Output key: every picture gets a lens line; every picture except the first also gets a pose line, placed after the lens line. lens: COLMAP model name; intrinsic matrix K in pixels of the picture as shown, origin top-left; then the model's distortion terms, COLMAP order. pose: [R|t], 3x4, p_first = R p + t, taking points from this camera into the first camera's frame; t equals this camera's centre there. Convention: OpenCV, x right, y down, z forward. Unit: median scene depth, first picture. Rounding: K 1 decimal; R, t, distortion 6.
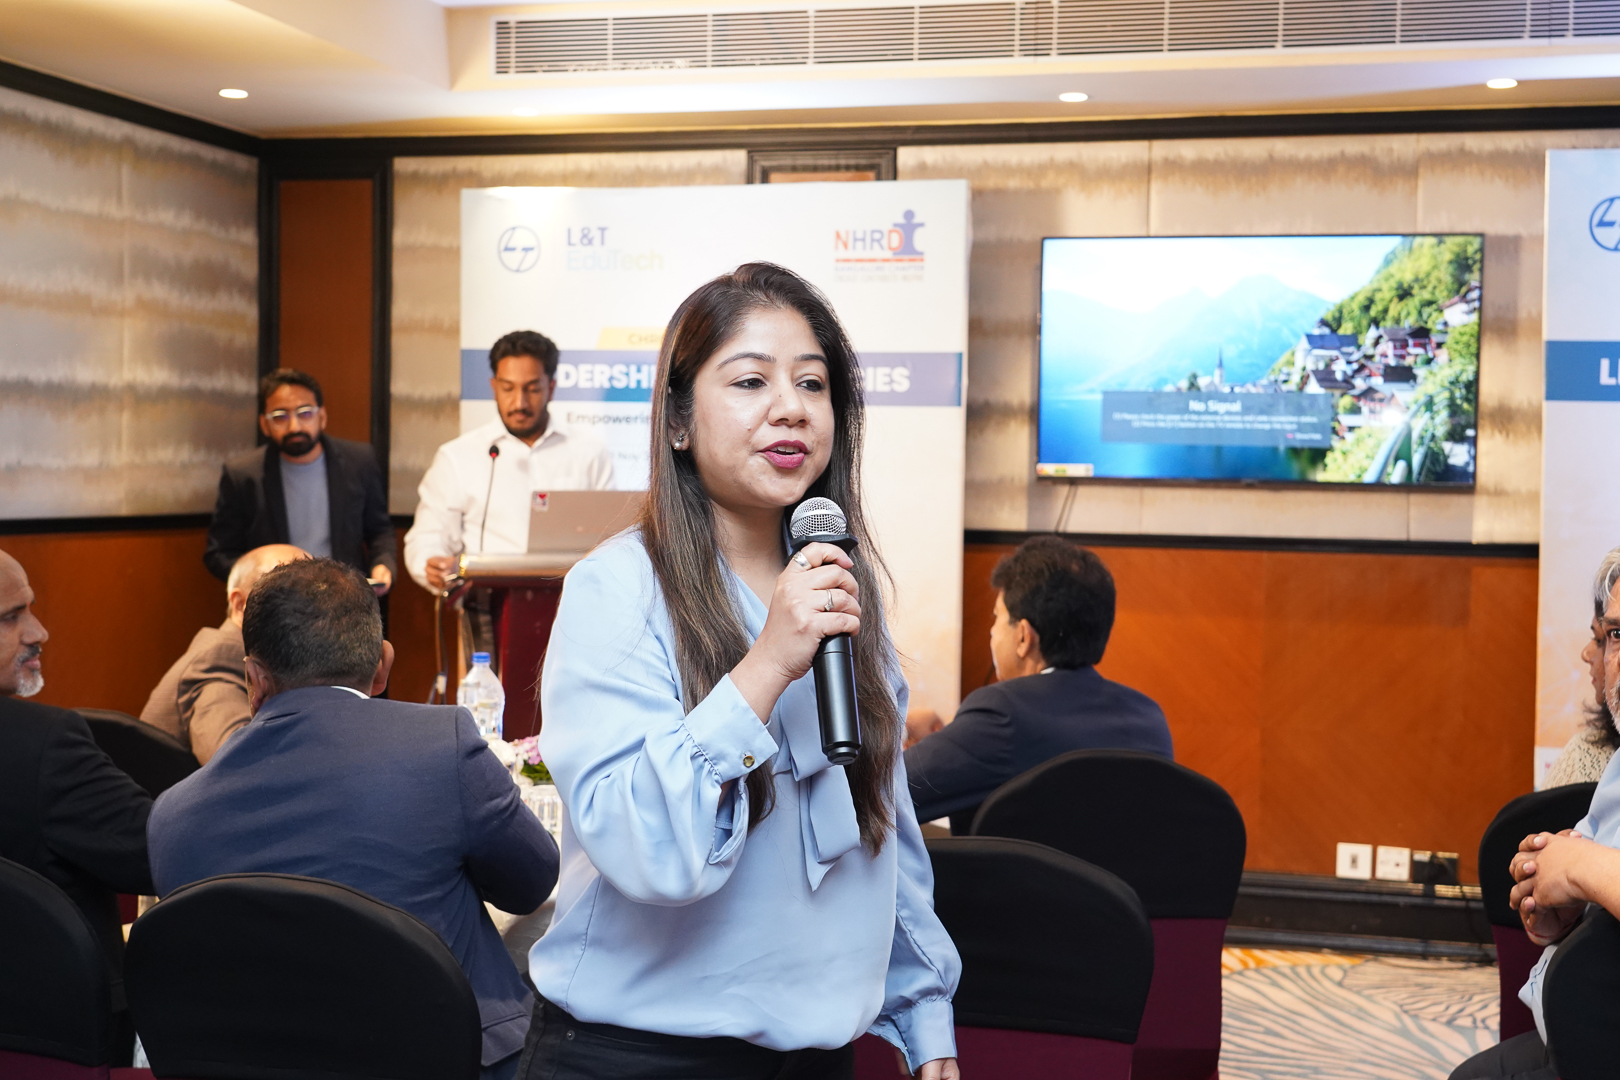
lens RADIAL K [[2081.4, 0, 816.5], [0, 2081.4, 509.9], [0, 0, 1]] dist [0.010709, 0.048929]
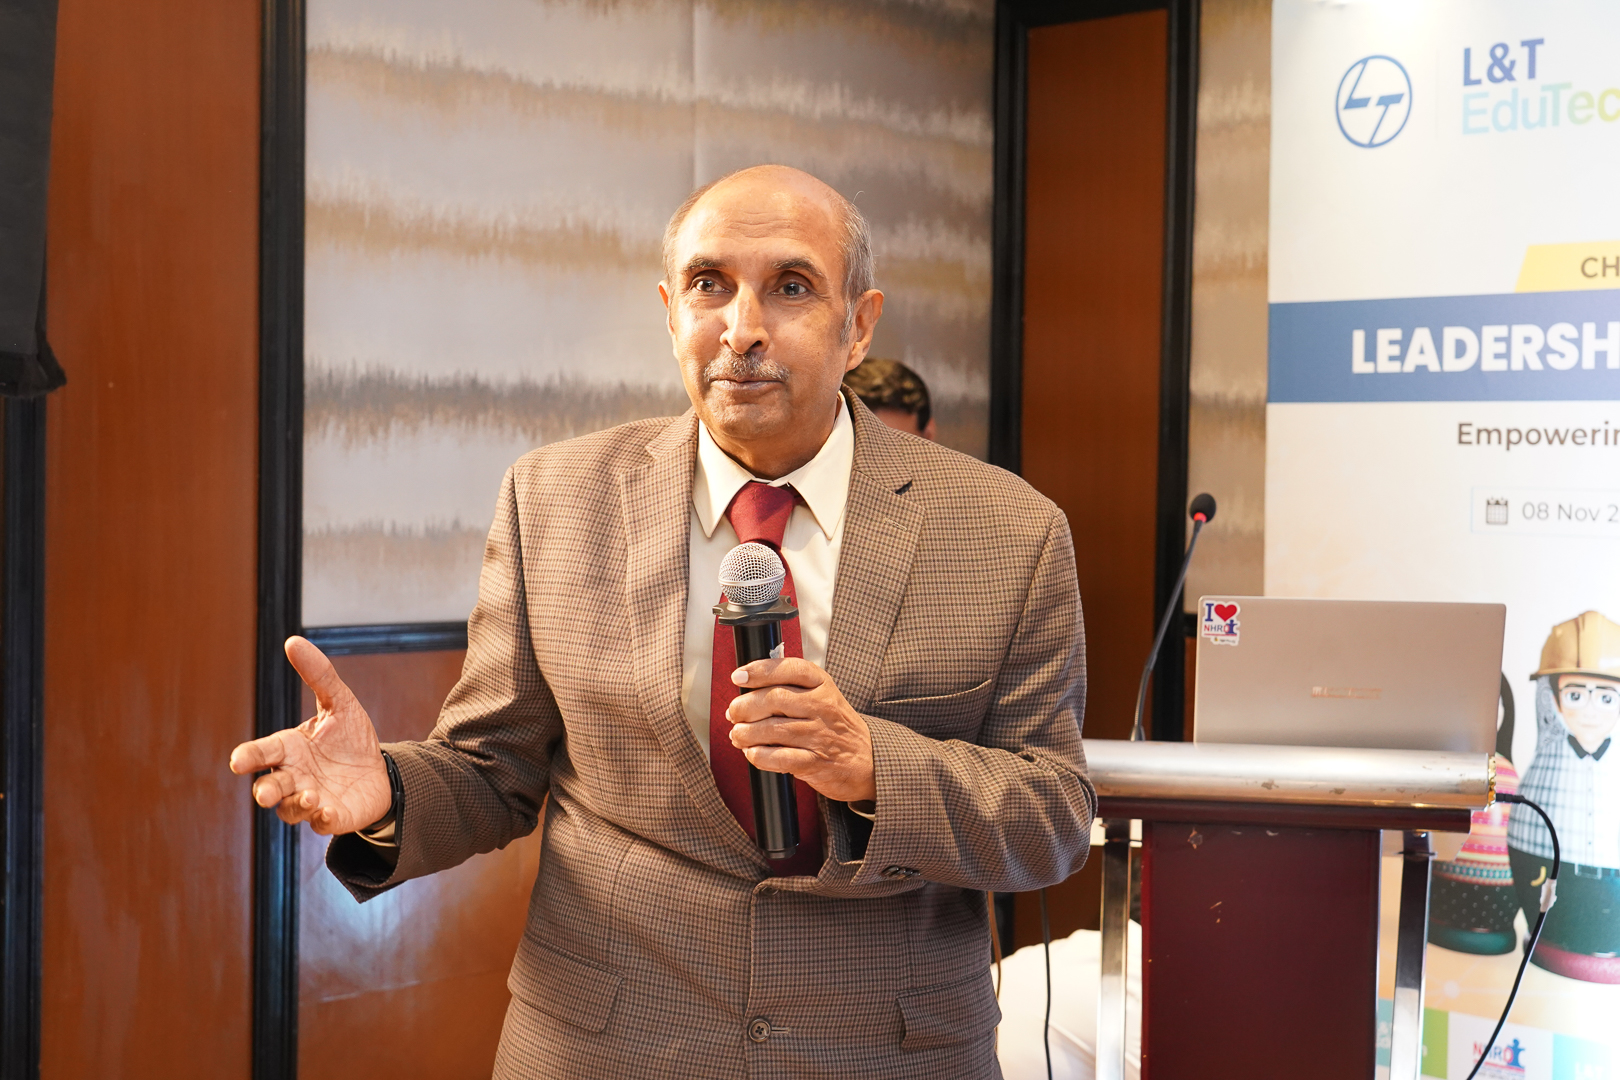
lens RADIAL K [[2538.7, 0, 810.0], [0, 2538.7, 540.0], [0, 0, 1]] dist [0.008379, 0.010571]
pose [[0.862504, 0.009632, -0.505958, 0.052490], [-0.010899, 0.999940, 0.000456, -0.017634], [0.505933, 0.005121, 0.862558, 0.400511]]
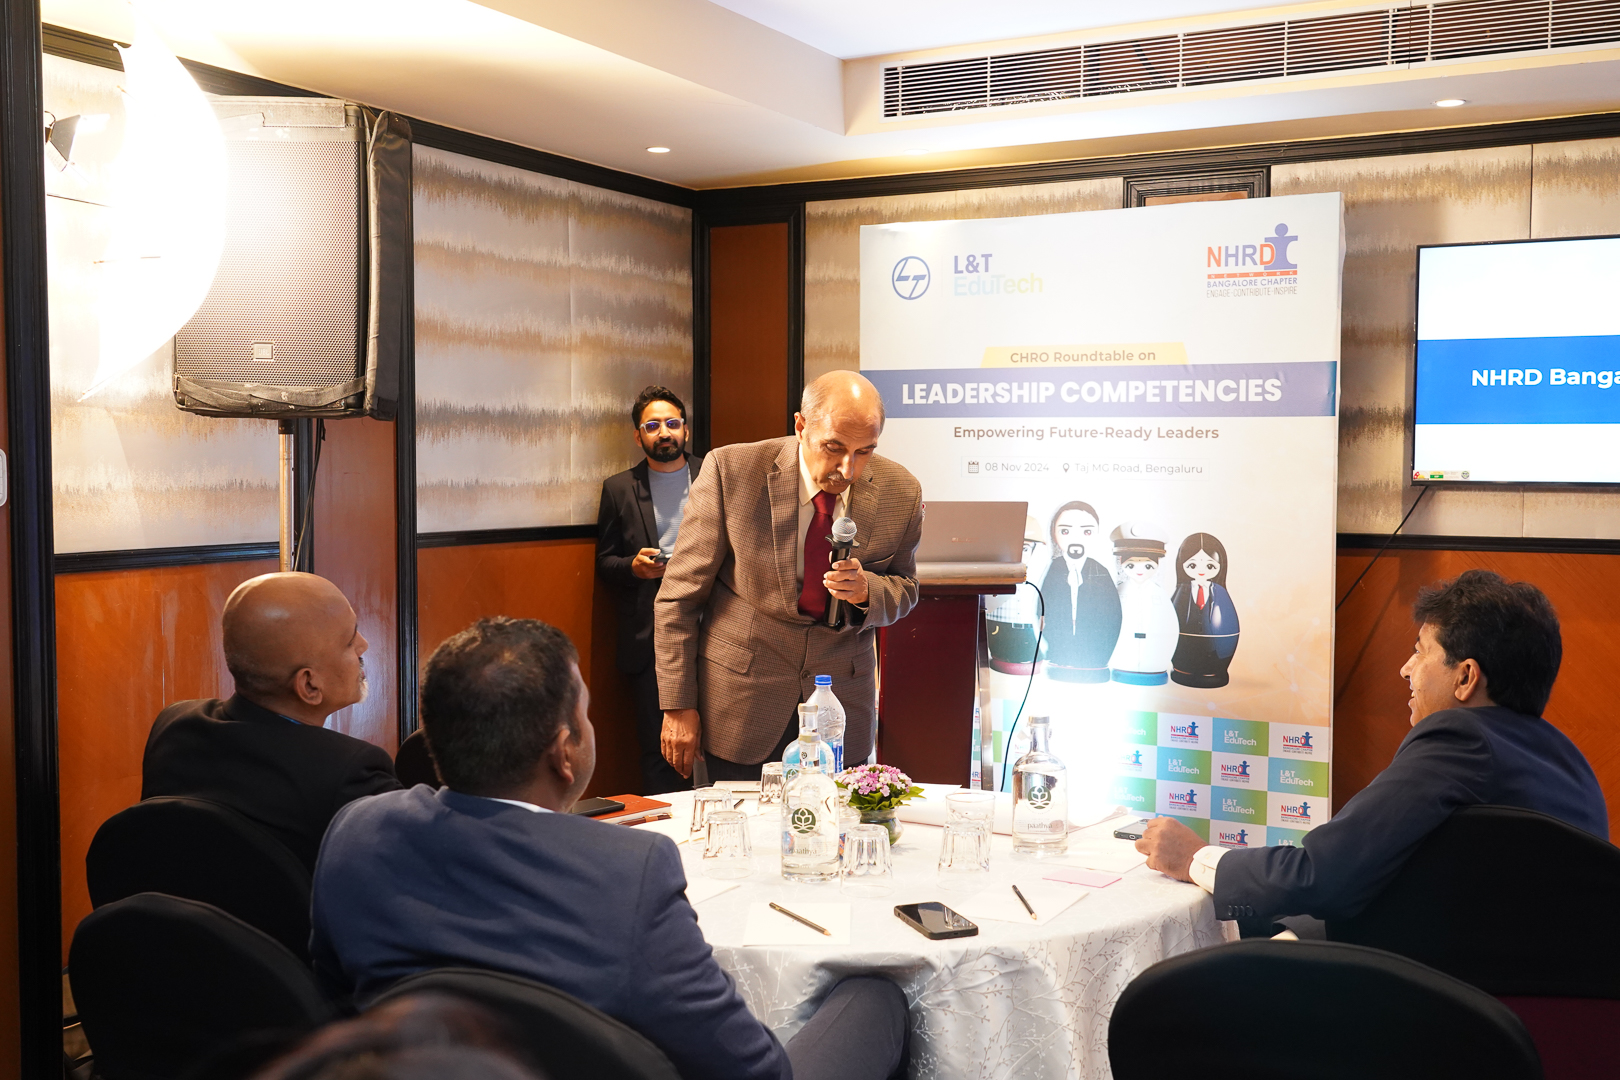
lens RADIAL K [[1701.1, 0, 810.0], [0, 1701.1, 540.0], [0, 0, 1]] dist [0.009307, -0.002496]
pose [[0.971159, -0.003223, -0.238410, 0.017965], [0.008745, 0.999717, 0.022107, -0.008282], [0.238271, -0.023554, 0.970913, 0.118078]]
